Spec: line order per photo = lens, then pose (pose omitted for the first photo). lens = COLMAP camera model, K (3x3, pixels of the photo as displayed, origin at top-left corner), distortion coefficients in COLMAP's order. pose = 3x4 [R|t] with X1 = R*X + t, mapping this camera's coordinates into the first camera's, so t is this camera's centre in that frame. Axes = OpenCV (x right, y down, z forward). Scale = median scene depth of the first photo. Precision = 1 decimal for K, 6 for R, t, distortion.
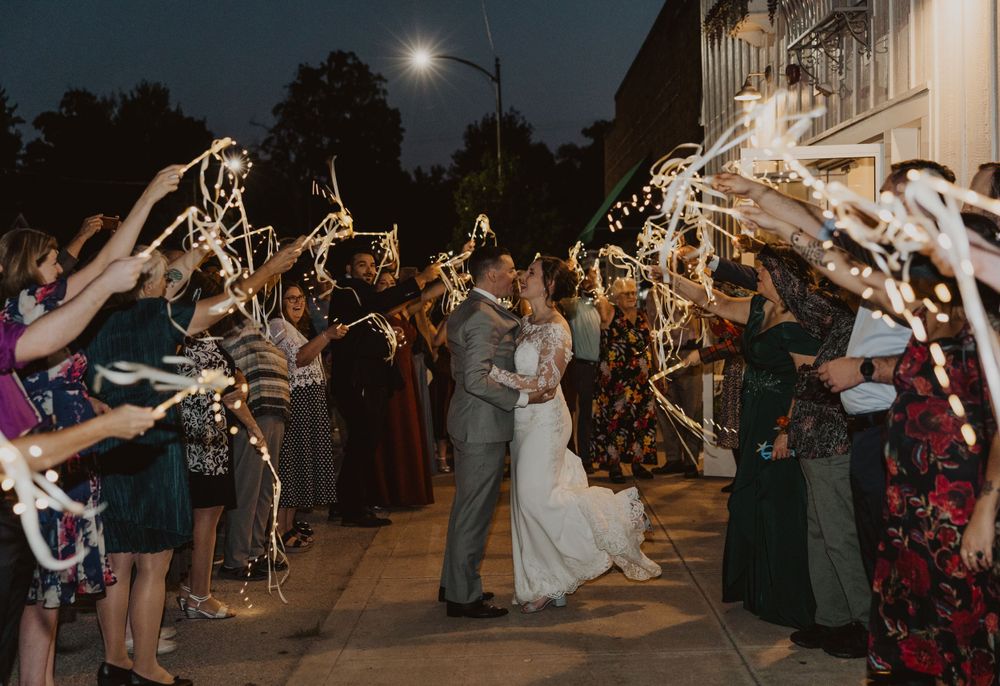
lens RADIAL K [[1282.9, 0, 471.4], [0, 1282.9, 348.3], [0, 0, 1]] dist [0.011522, 0.017149]
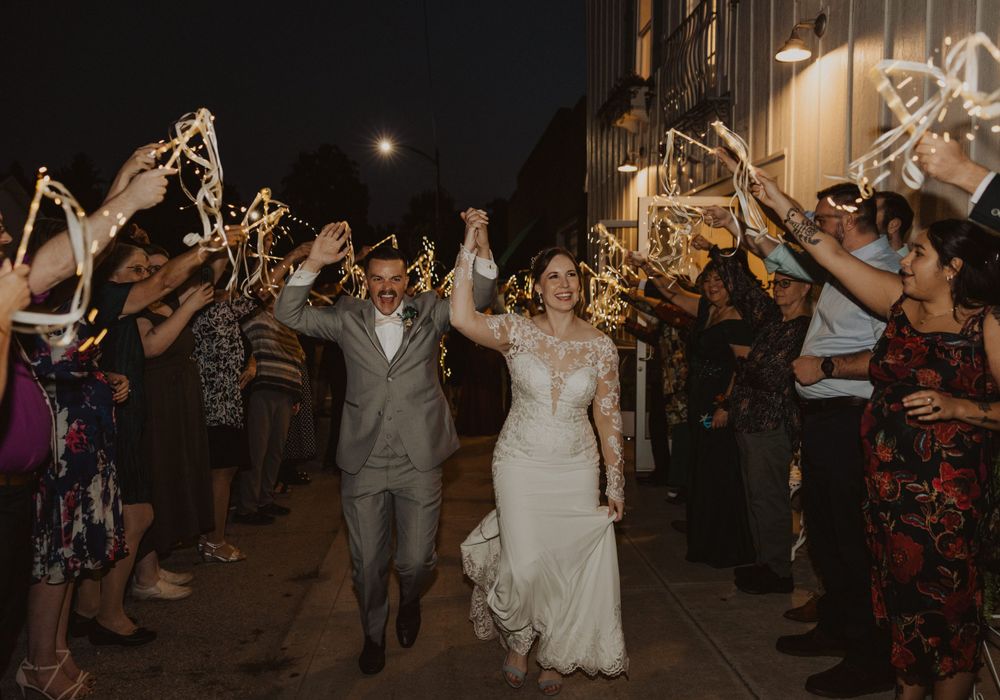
lens RADIAL K [[816.2, 0, 523.7], [0, 816.2, 350.0], [0, 0, 1]] dist [0.006175, 0.003799]
pose [[0.990301, 0.017403, 0.137843, -0.024977], [-0.018429, 0.999811, 0.006174, 0.003021], [-0.137709, -0.008654, 0.990435, 0.147940]]
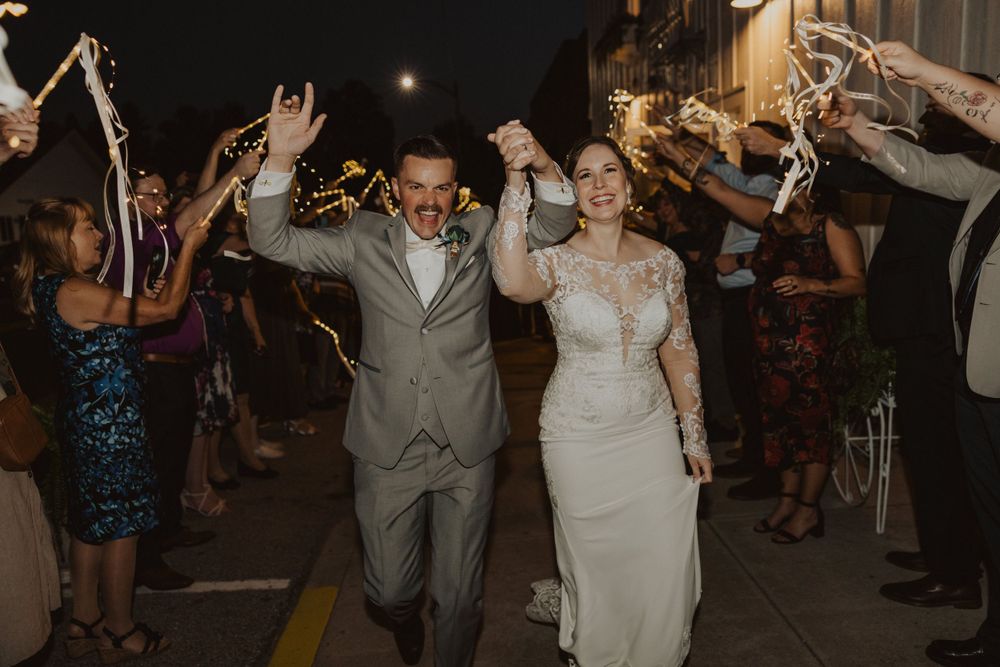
lens RADIAL K [[775.6, 0, 505.5], [0, 775.6, 339.6], [0, 0, 1]] dist [-0.004981, -0.005579]
pose [[0.996178, -0.034218, 0.080366, -0.021370], [0.026433, 0.995030, 0.096007, 0.007465], [-0.083252, -0.093516, 0.992131, 0.038209]]
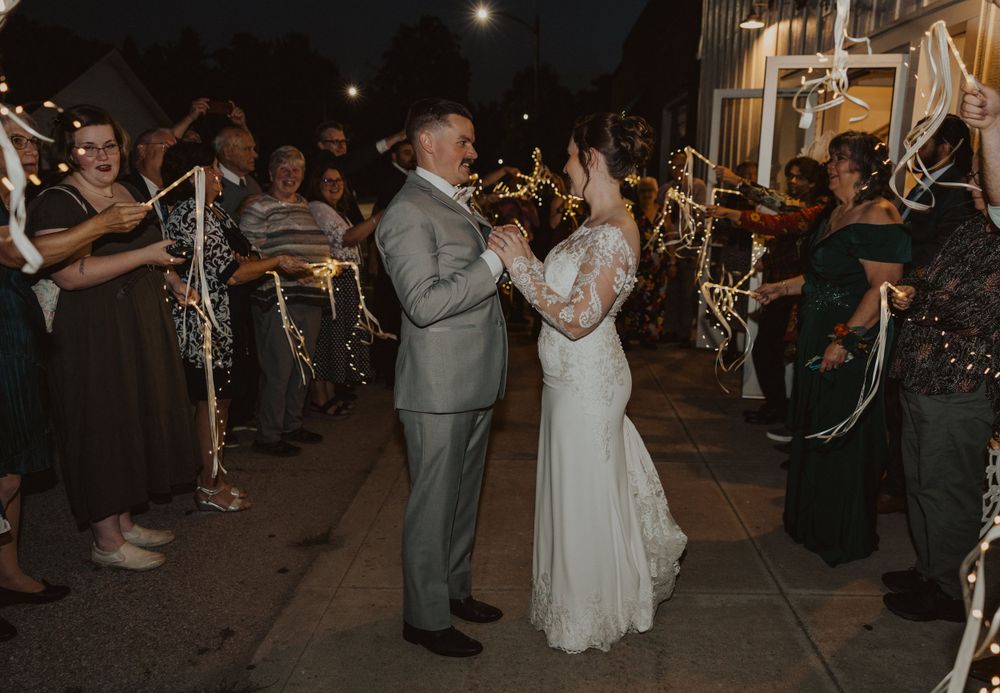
lens RADIAL K [[815.9, 0, 523.9], [0, 815.9, 348.2], [0, 0, 1]] dist [-0.001068, 0.003171]
pose [[0.999063, 0.037949, 0.020800, 0.004256], [-0.040620, 0.988115, 0.148251, -0.007665], [-0.014926, -0.148957, 0.988731, 0.281907]]
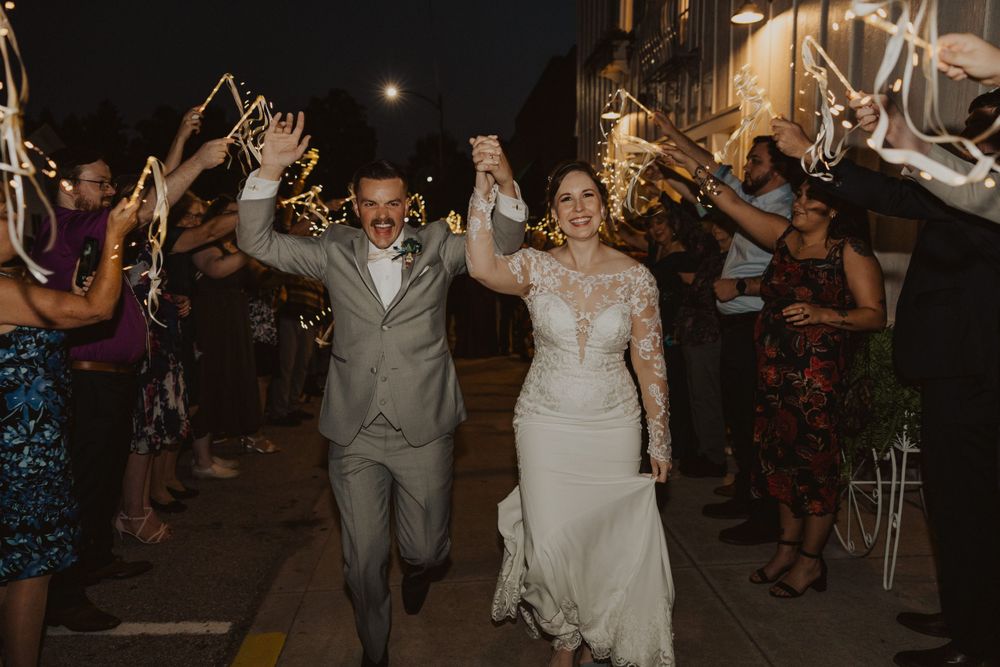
lens RADIAL K [[775.6, 0, 505.5], [0, 775.6, 339.6], [0, 0, 1]] dist [-0.004981, -0.005579]
pose [[0.993509, 0.007038, 0.113538, -0.021172], [-0.015699, 0.997017, 0.075571, 0.008313], [-0.112668, -0.076863, 0.990655, 0.076898]]
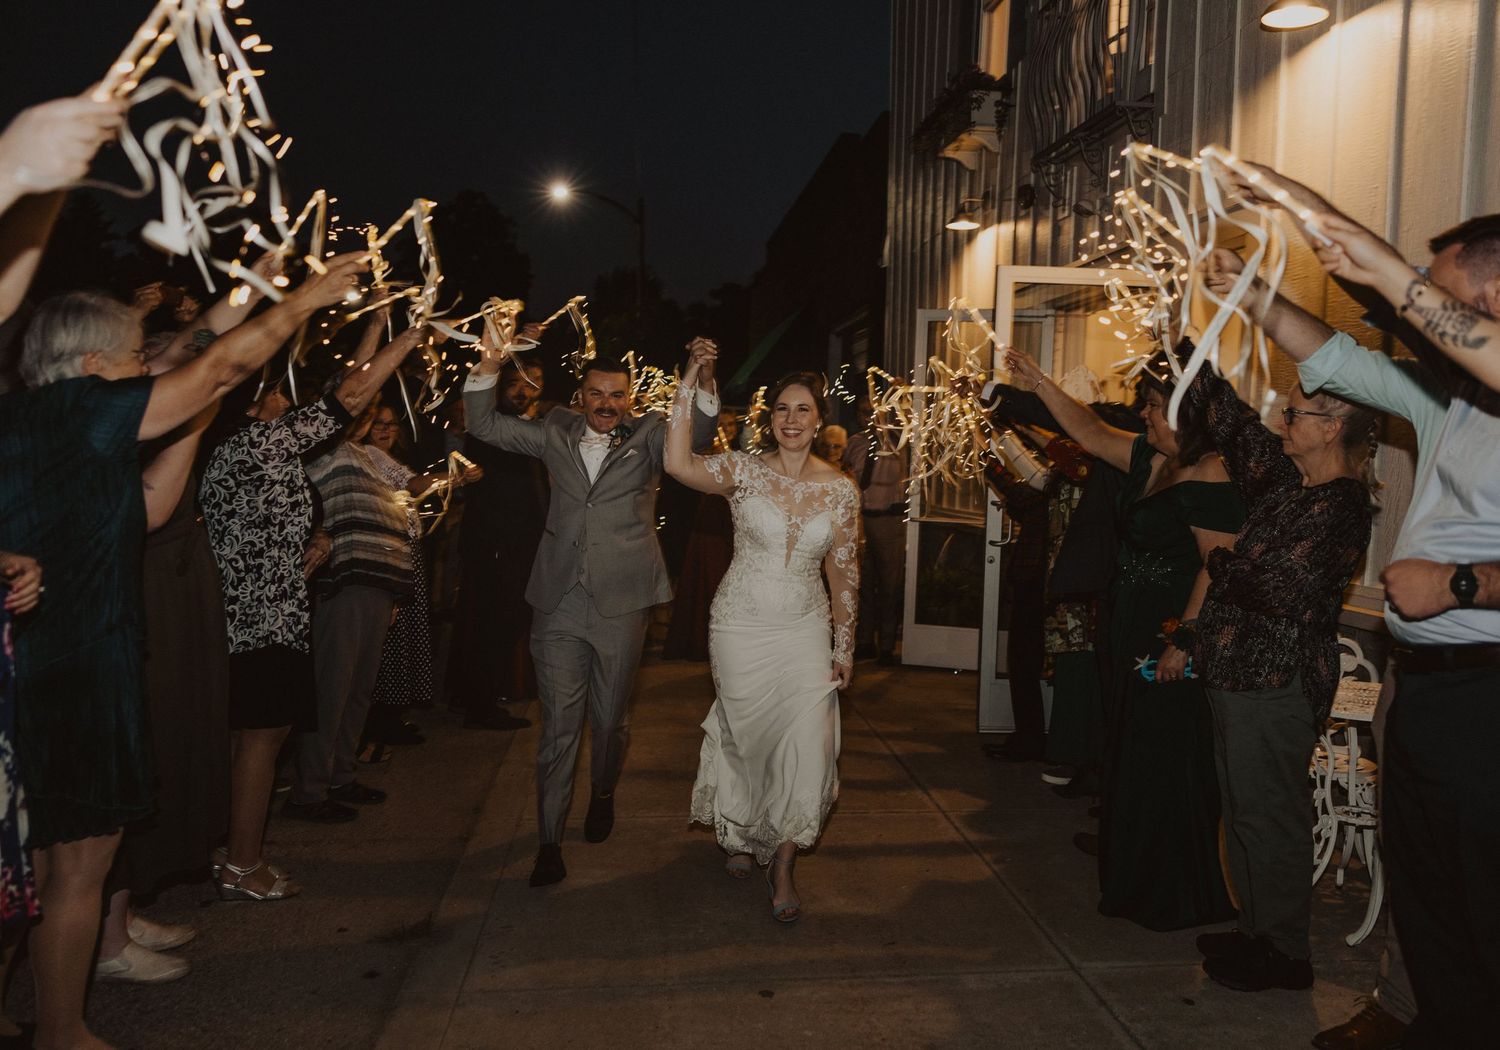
lens RADIAL K [[1240.0, 0, 787.1], [0, 1240.0, 527.4], [0, 0, 1]] dist [0.003153, 0.000176]
pose [[0.986417, 0.041354, 0.158969, -0.032526], [-0.044236, 0.998914, 0.014629, 0.001080], [-0.158192, -0.021462, 0.987175, 0.237070]]
